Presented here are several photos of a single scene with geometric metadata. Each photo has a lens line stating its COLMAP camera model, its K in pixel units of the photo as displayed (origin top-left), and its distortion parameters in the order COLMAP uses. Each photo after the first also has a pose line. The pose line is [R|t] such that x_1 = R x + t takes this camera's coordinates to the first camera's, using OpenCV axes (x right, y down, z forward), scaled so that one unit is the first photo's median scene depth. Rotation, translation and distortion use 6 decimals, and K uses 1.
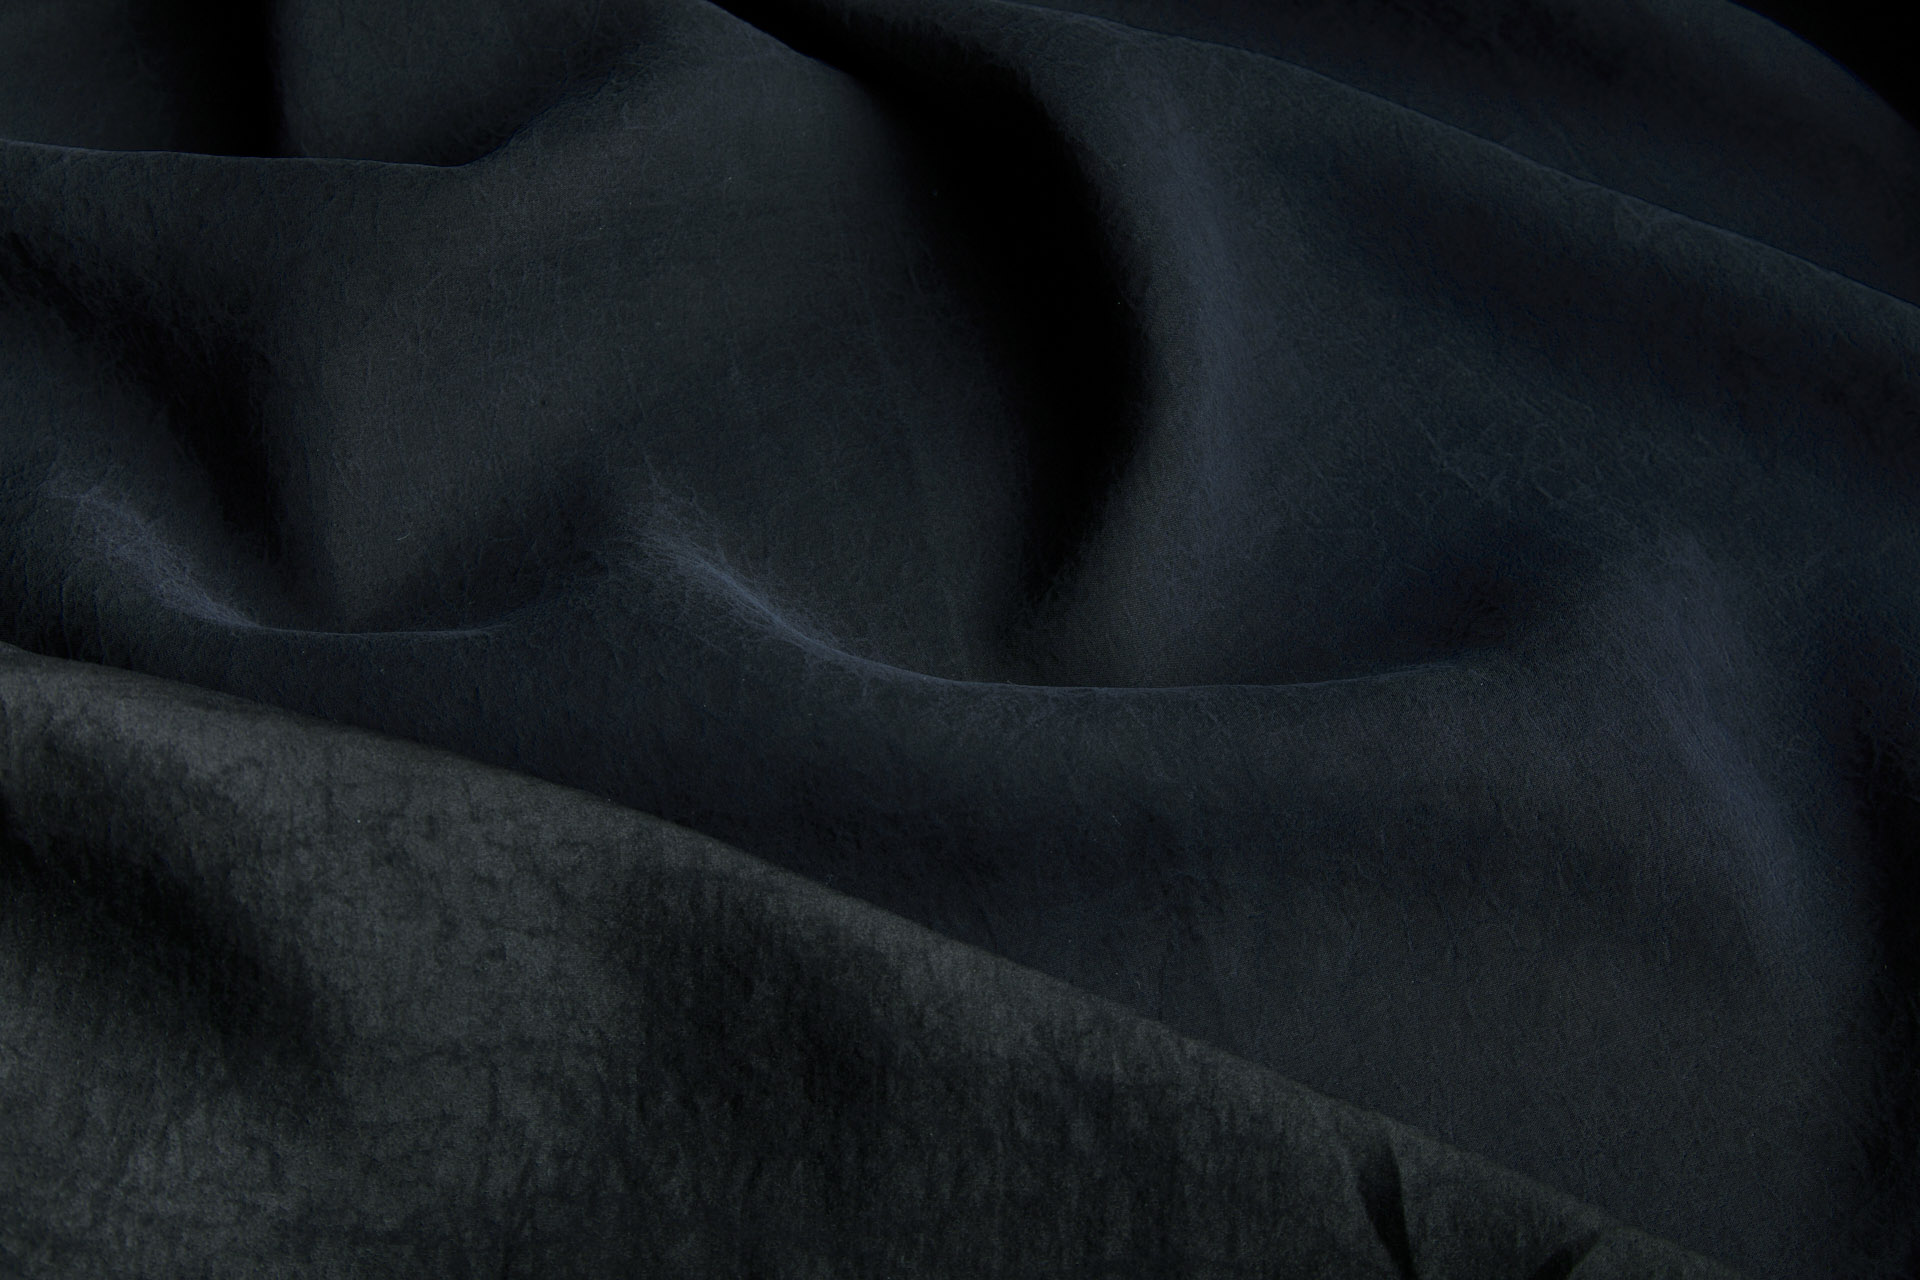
lens RADIAL K [[2877.6, 0, 929.9], [0, 2877.6, 641.5], [0, 0, 1]] dist [-0.117275, -0.009895]
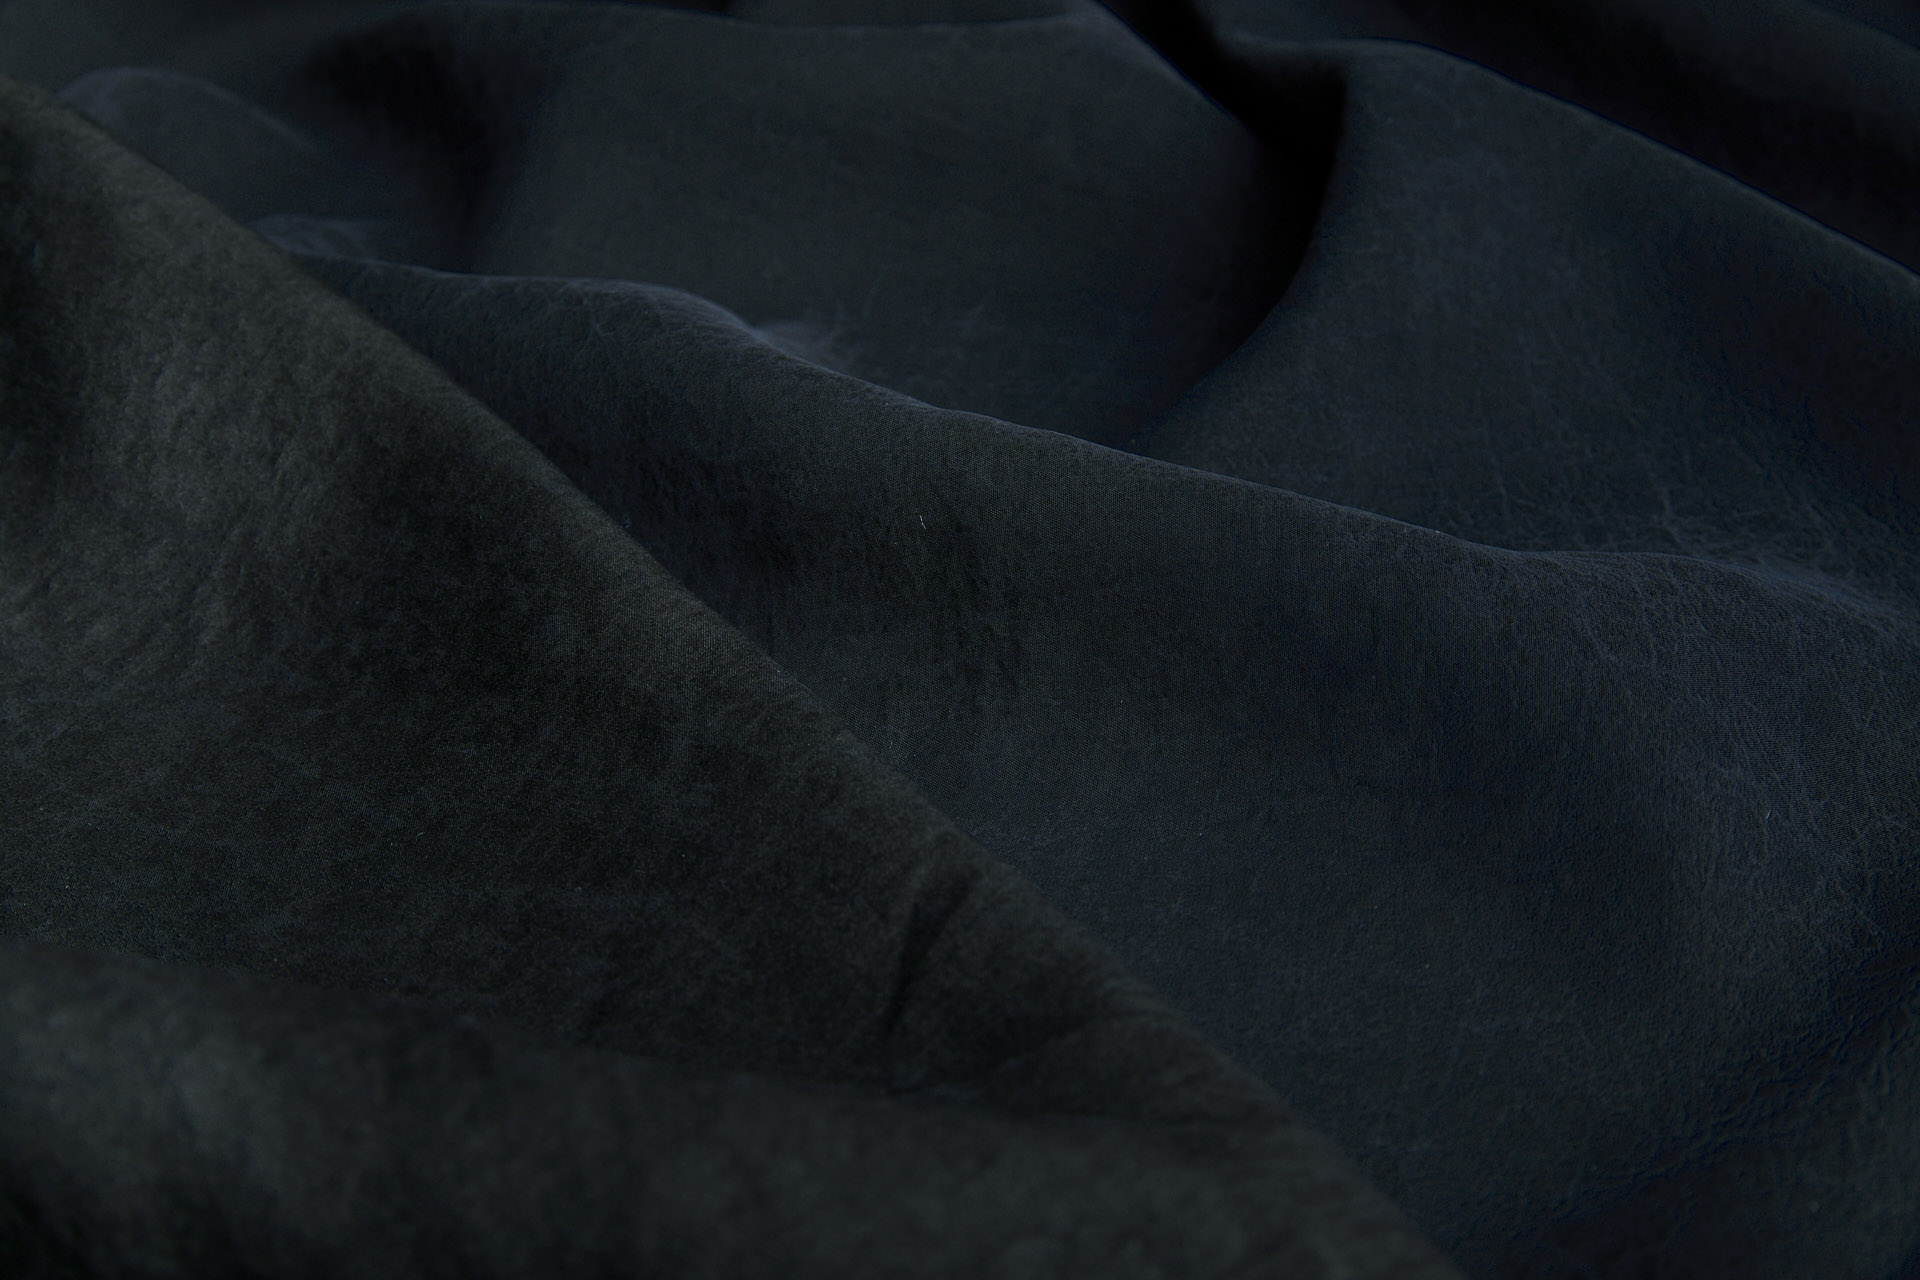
lens RADIAL K [[2877.6, 0, 929.9], [0, 2877.6, 641.5], [0, 0, 1]] dist [-0.117275, -0.009895]
pose [[0.824192, 0.204642, -0.528044, 0.526221], [-0.416331, 0.851036, -0.320009, 0.366249], [0.383897, 0.483590, 0.786615, 0.381520]]
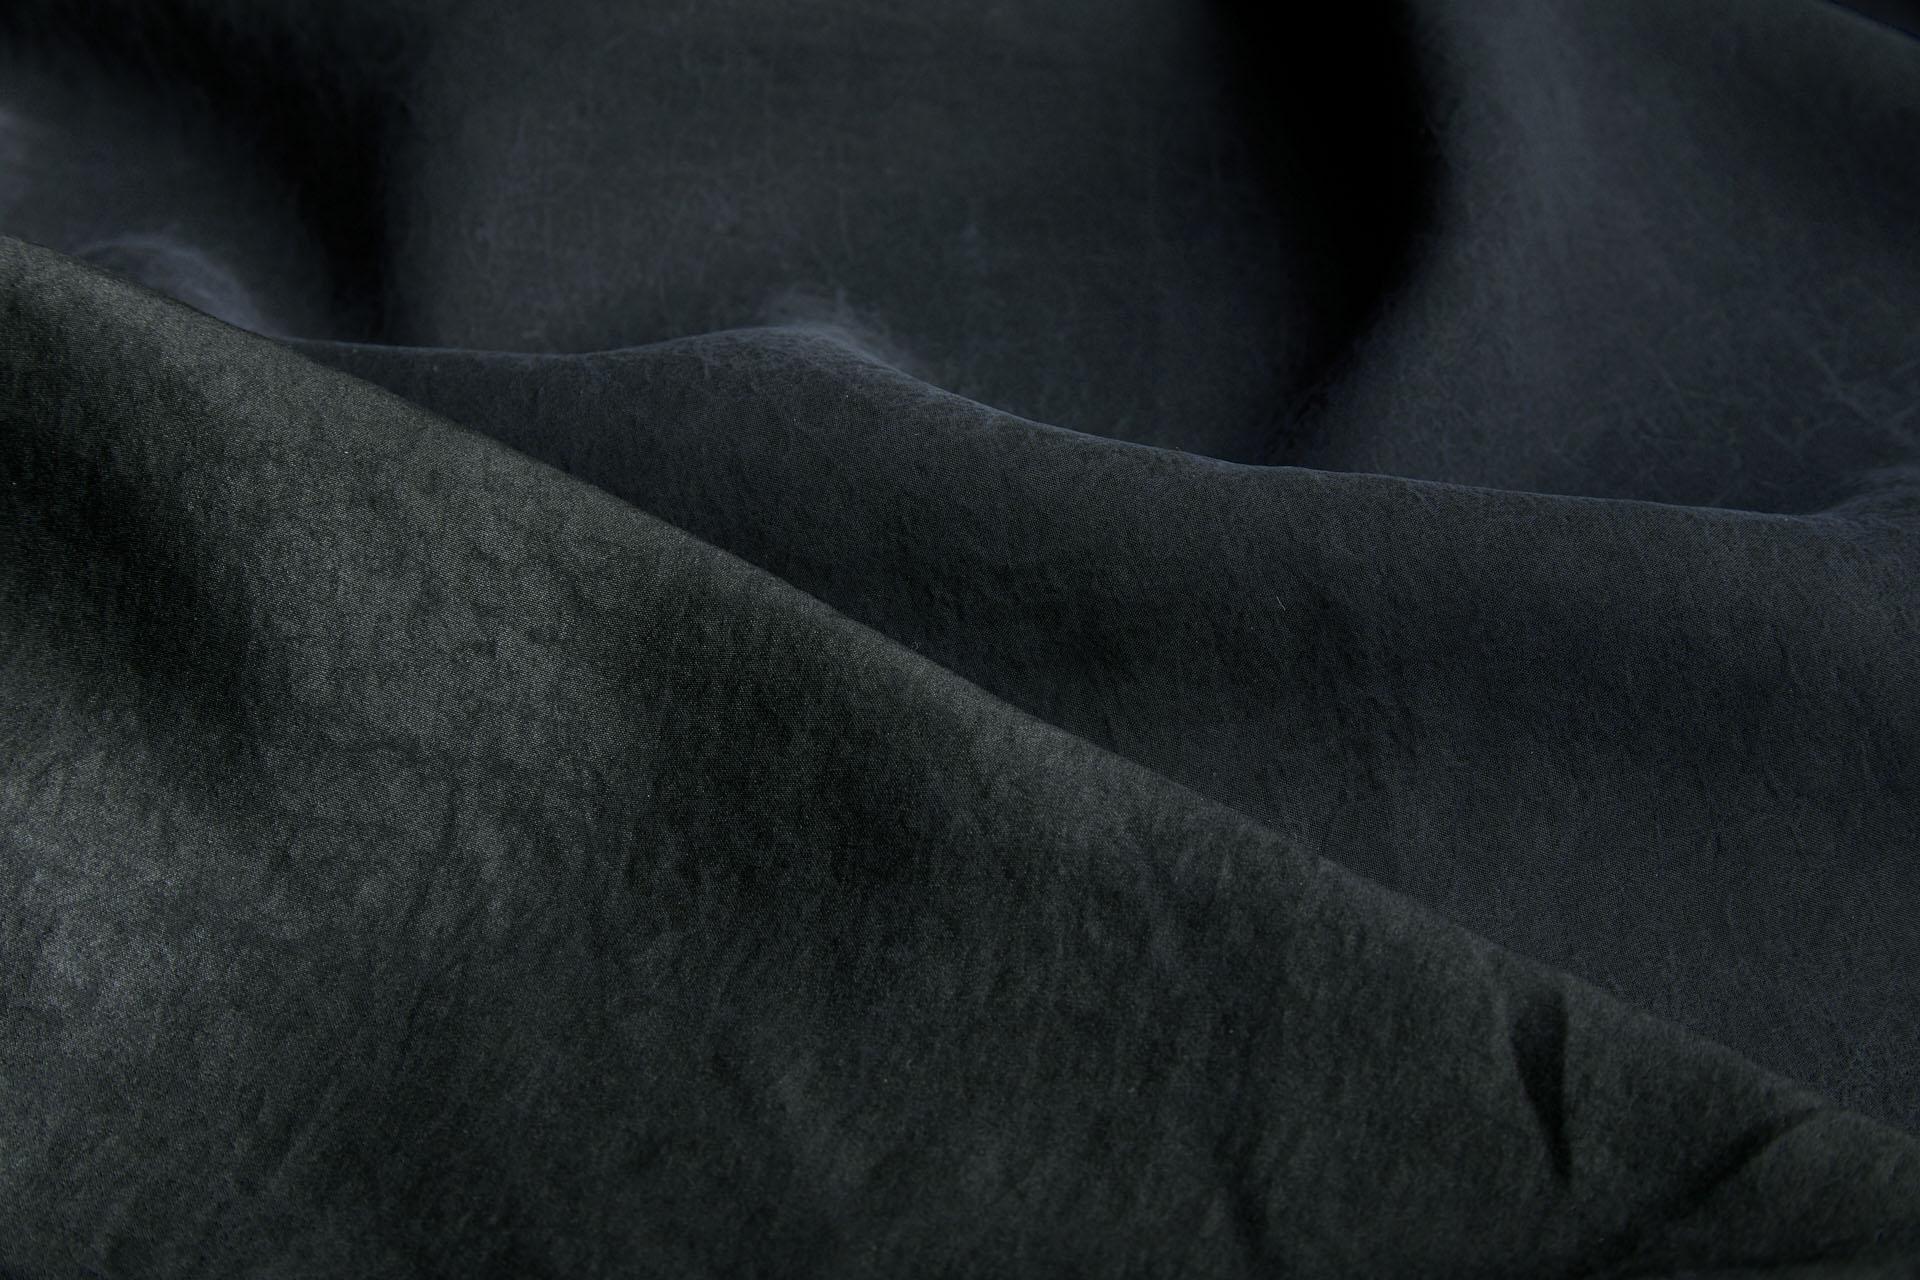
lens RADIAL K [[3942.7, 0, 960.0], [0, 3942.7, 640.0], [0, 0, 1]] dist [-0.172488, -0.654341]
pose [[0.972339, 0.087149, -0.216708, 0.221188], [-0.143956, 0.954224, -0.262171, 0.379010], [0.183940, 0.286115, 0.940374, -0.025816]]
